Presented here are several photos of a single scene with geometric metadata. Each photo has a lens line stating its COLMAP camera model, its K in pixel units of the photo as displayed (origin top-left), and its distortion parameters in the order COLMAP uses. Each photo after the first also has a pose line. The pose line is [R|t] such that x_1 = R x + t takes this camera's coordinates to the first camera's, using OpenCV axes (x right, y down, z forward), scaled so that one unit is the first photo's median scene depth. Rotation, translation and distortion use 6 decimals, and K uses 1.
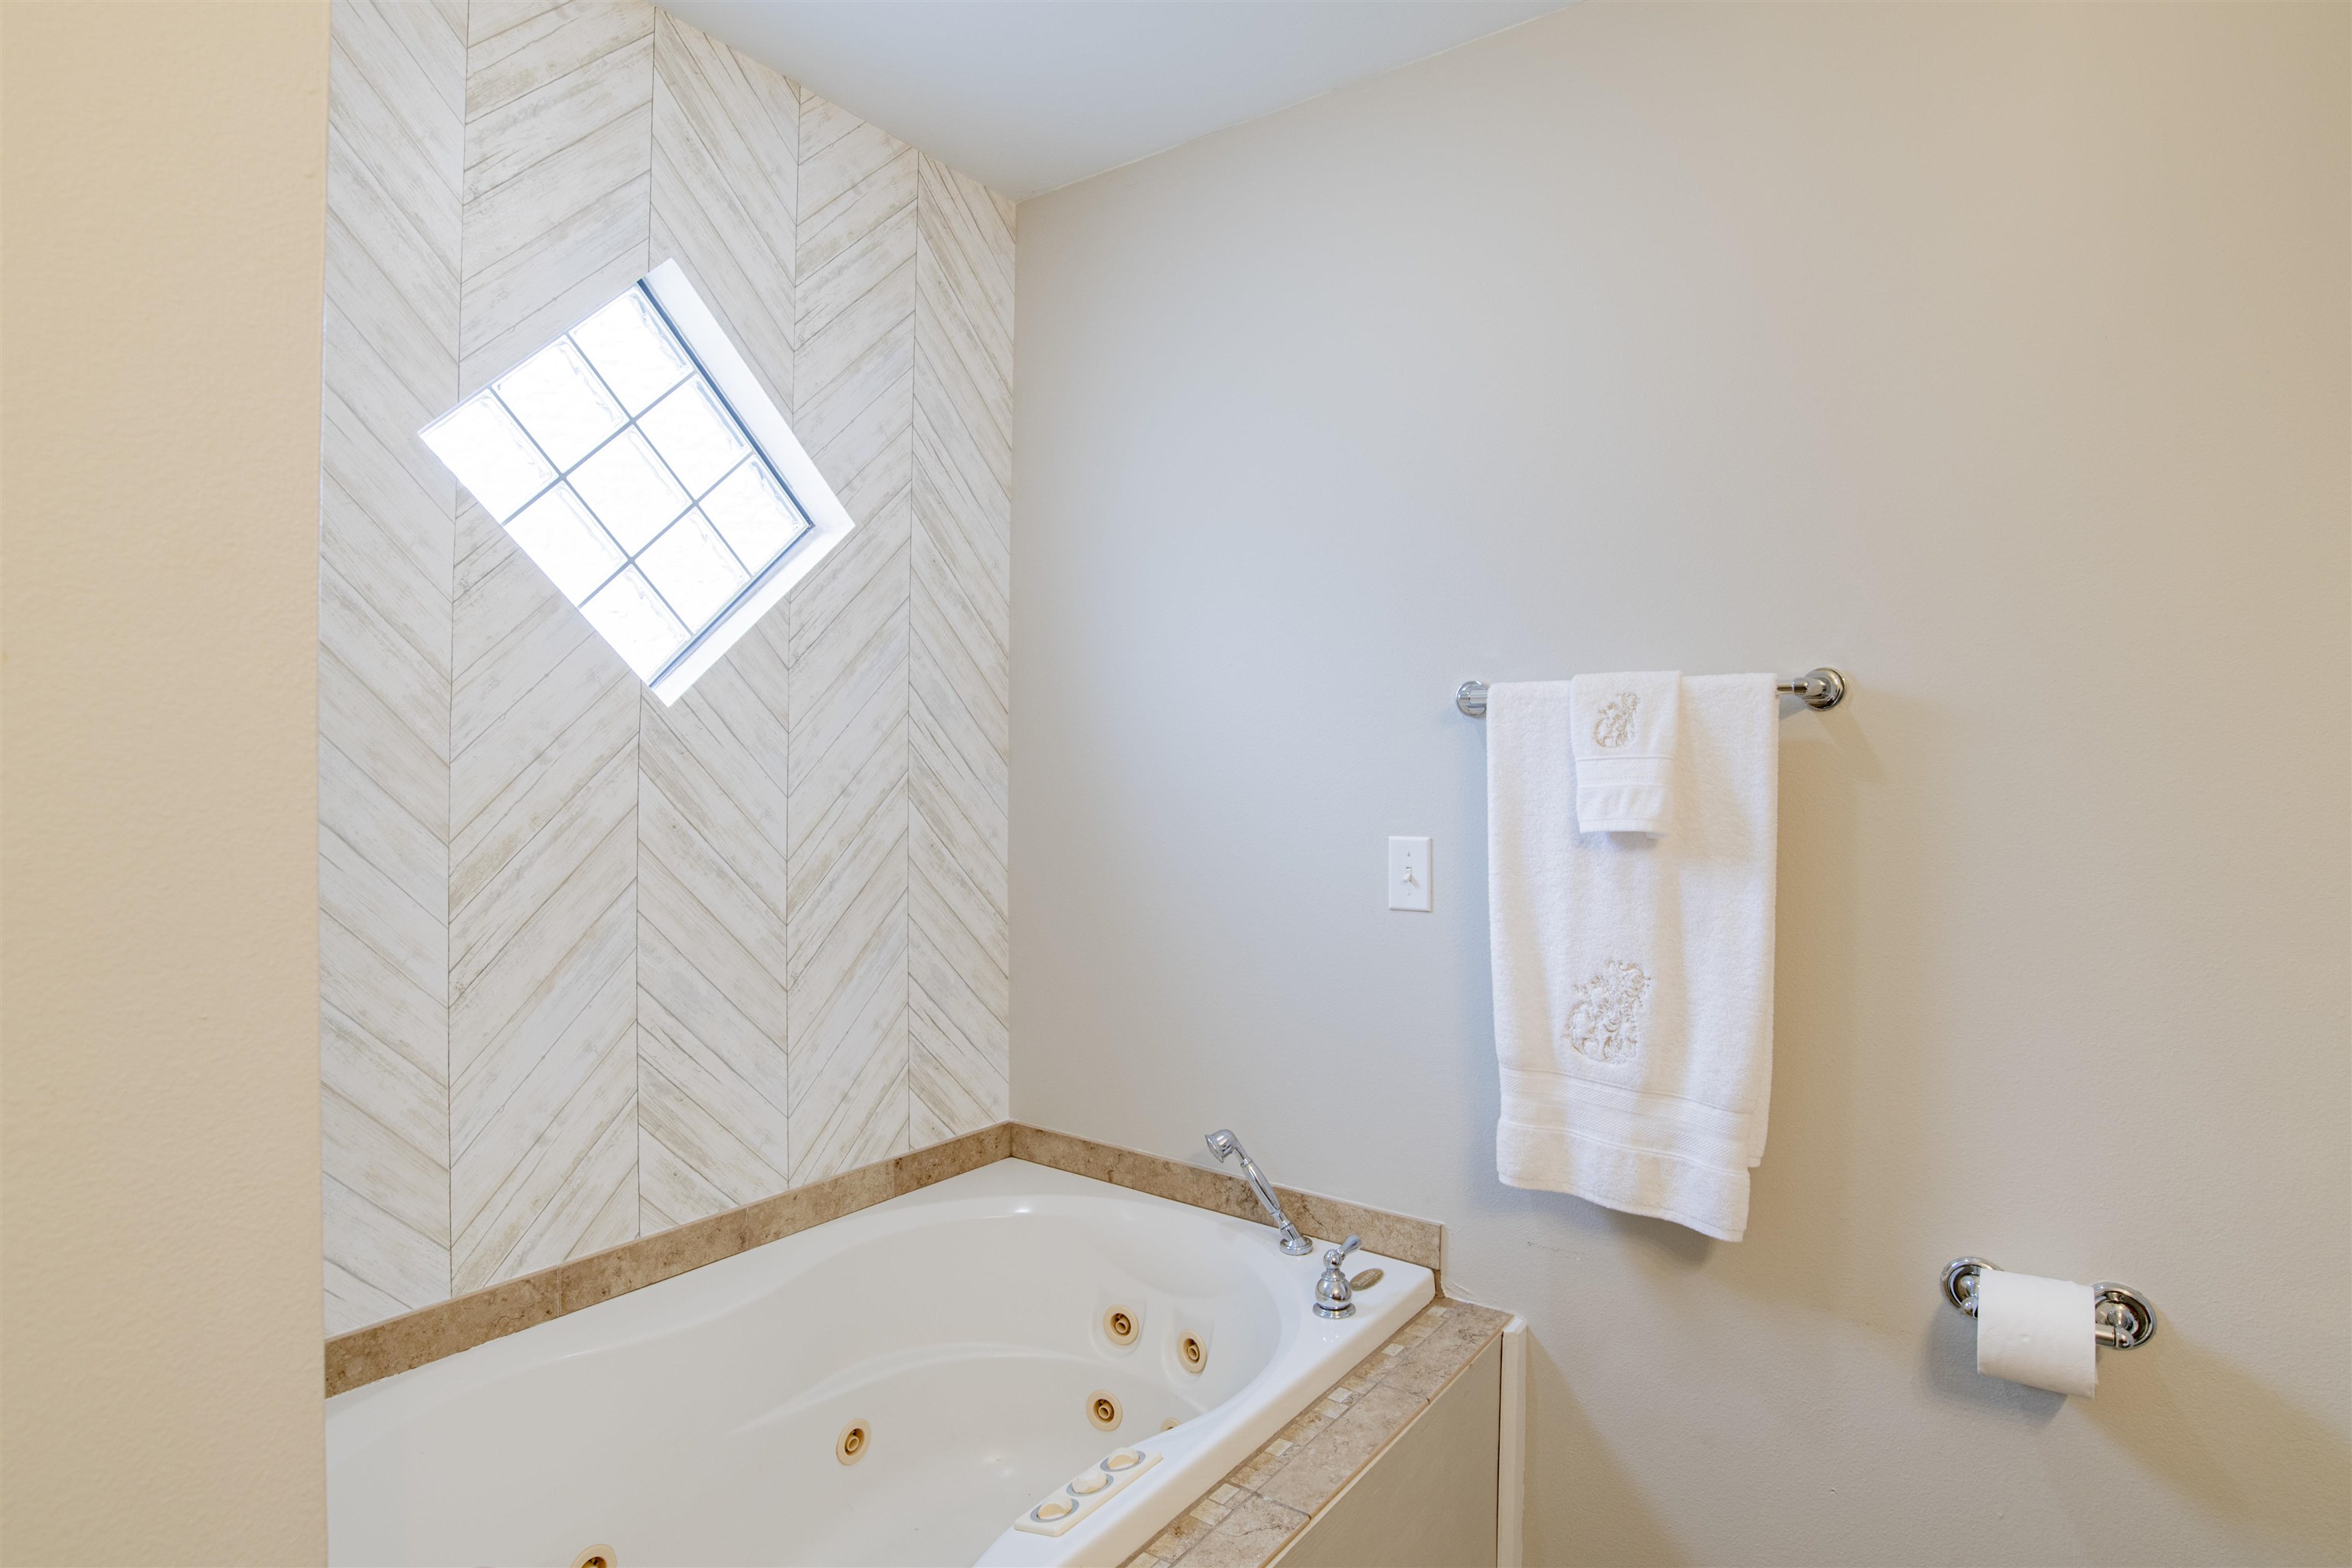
lens RADIAL K [[1210.2, 0, 1183.0], [0, 1210.2, 790.9], [0, 0, 1]] dist [-0.035815, 0.005273]
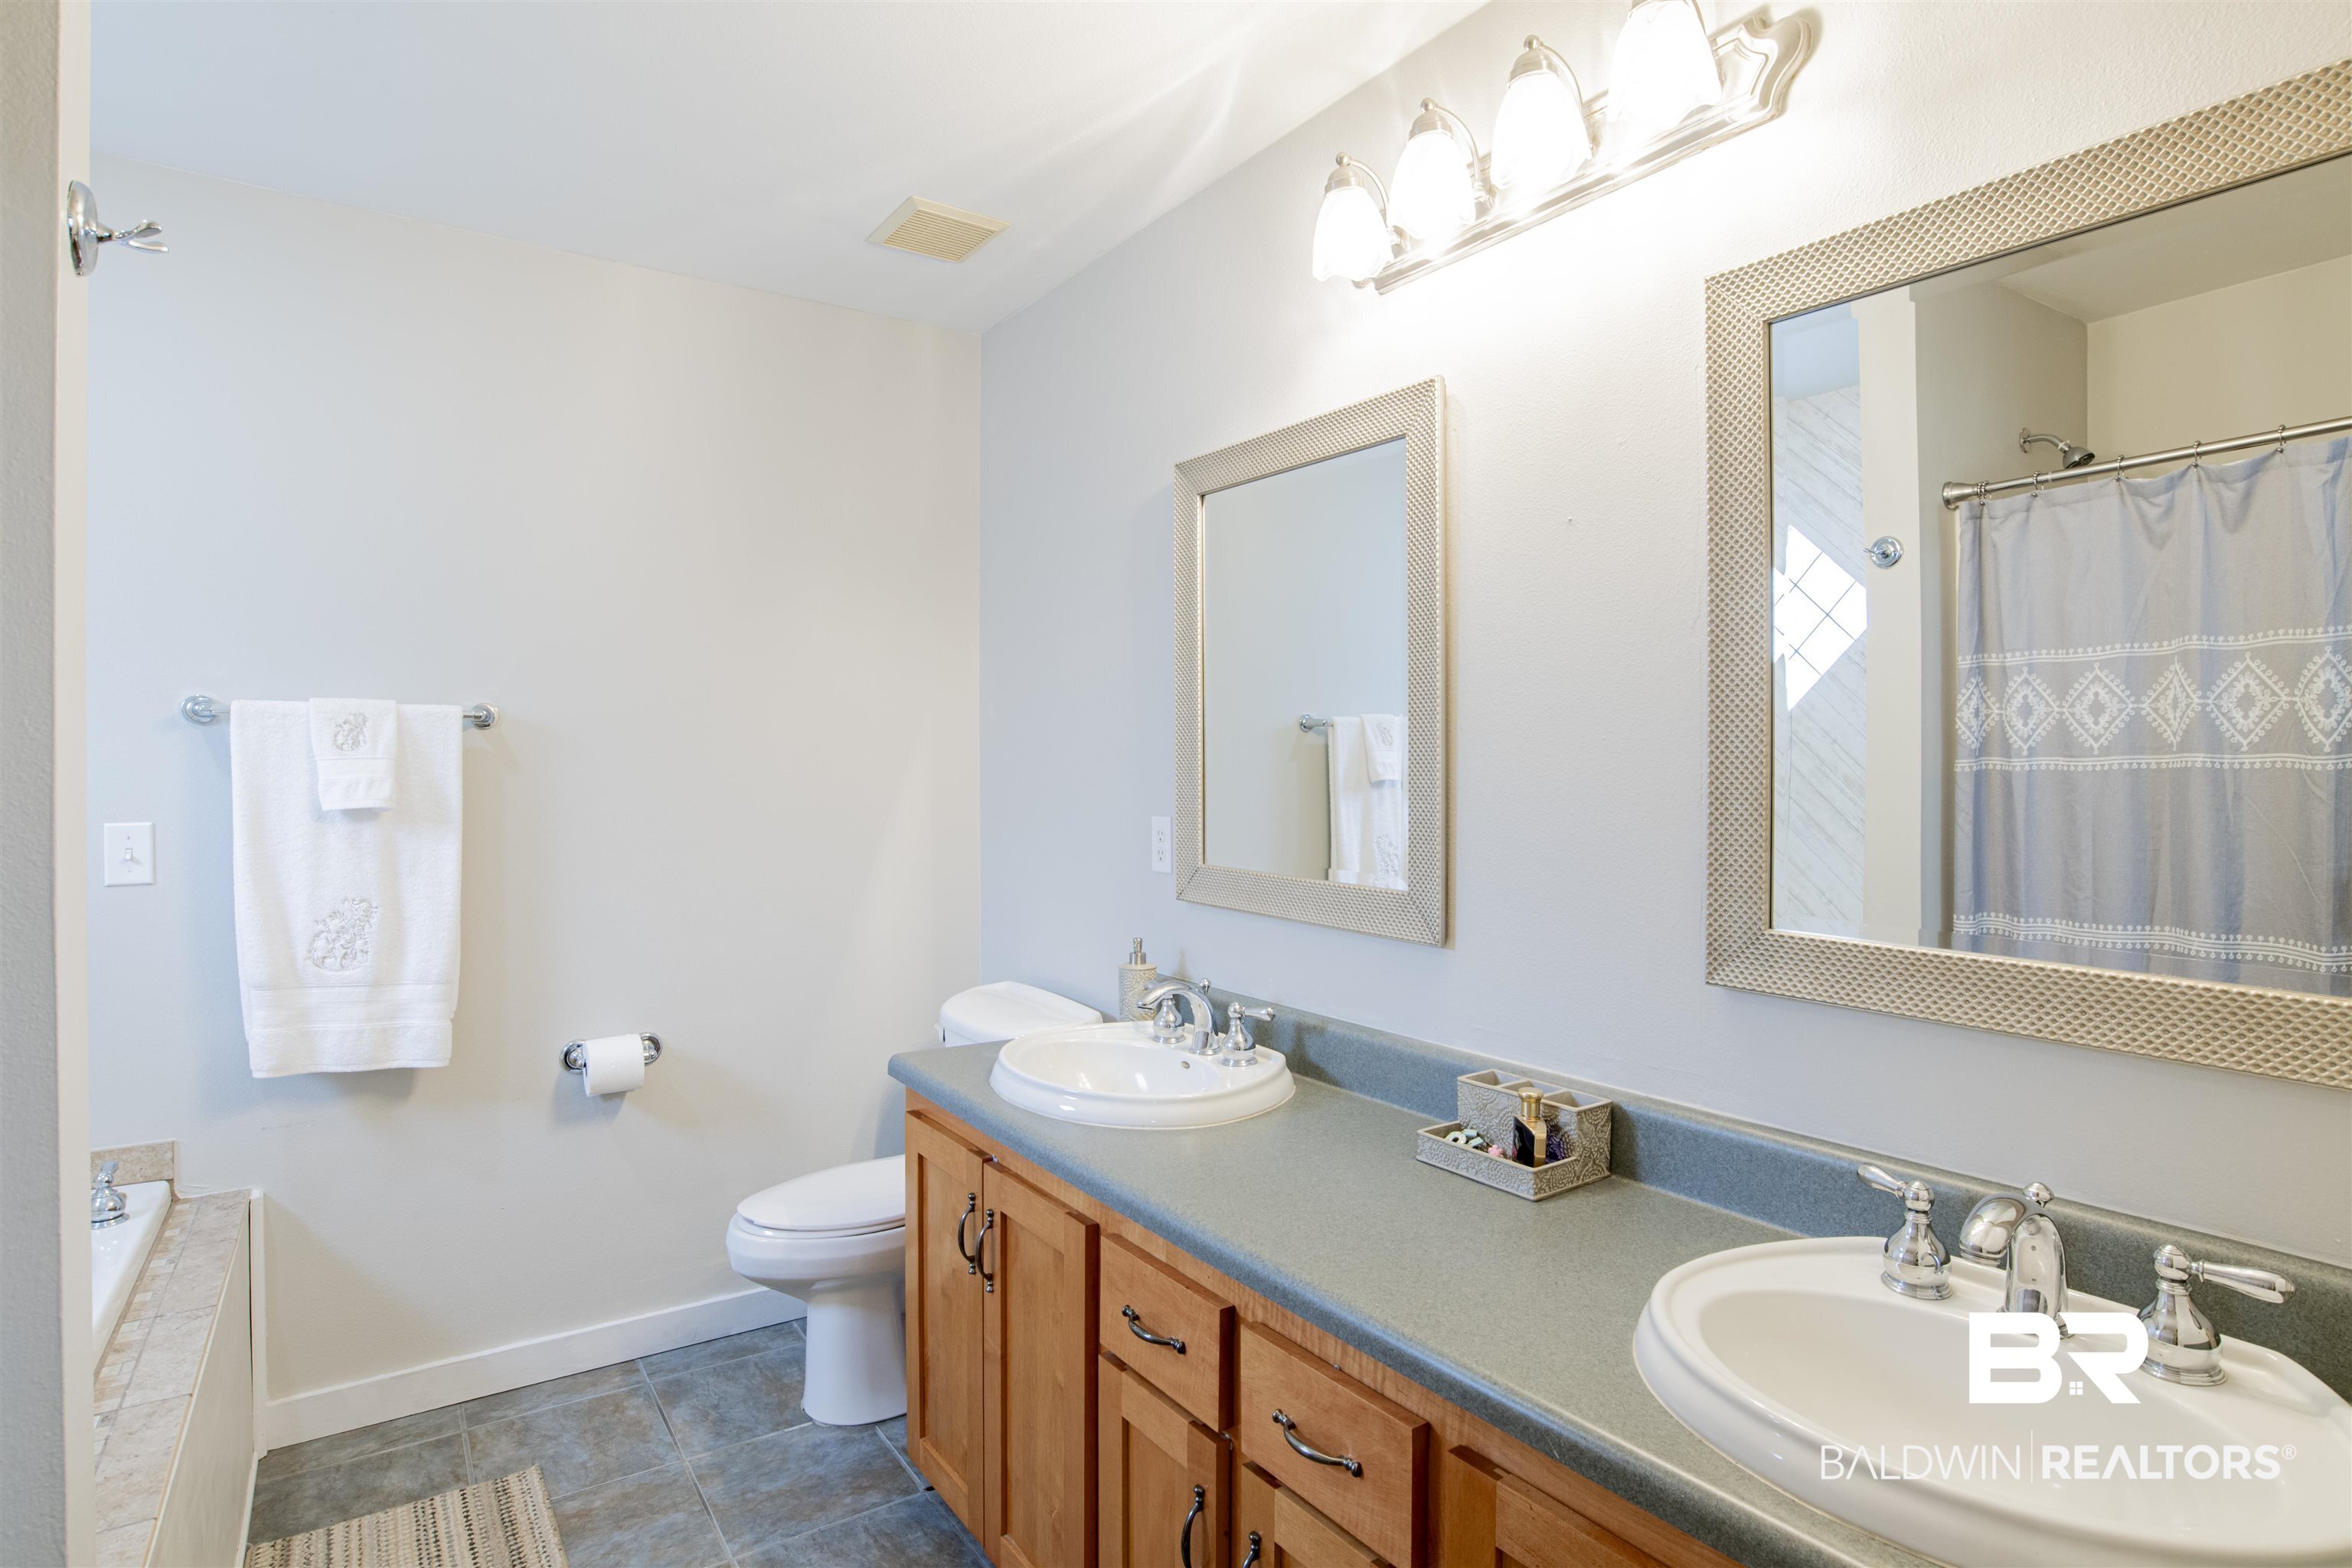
lens RADIAL K [[1210.2, 0, 1180.7], [0, 1210.2, 777.5], [0, 0, 1]] dist [-0.035815, 0.005273]
pose [[0.349360, -0.010514, 0.936930, -0.629783], [0.015255, 0.999868, 0.005532, 0.003301], [-0.936864, 0.012360, 0.349475, -0.434456]]
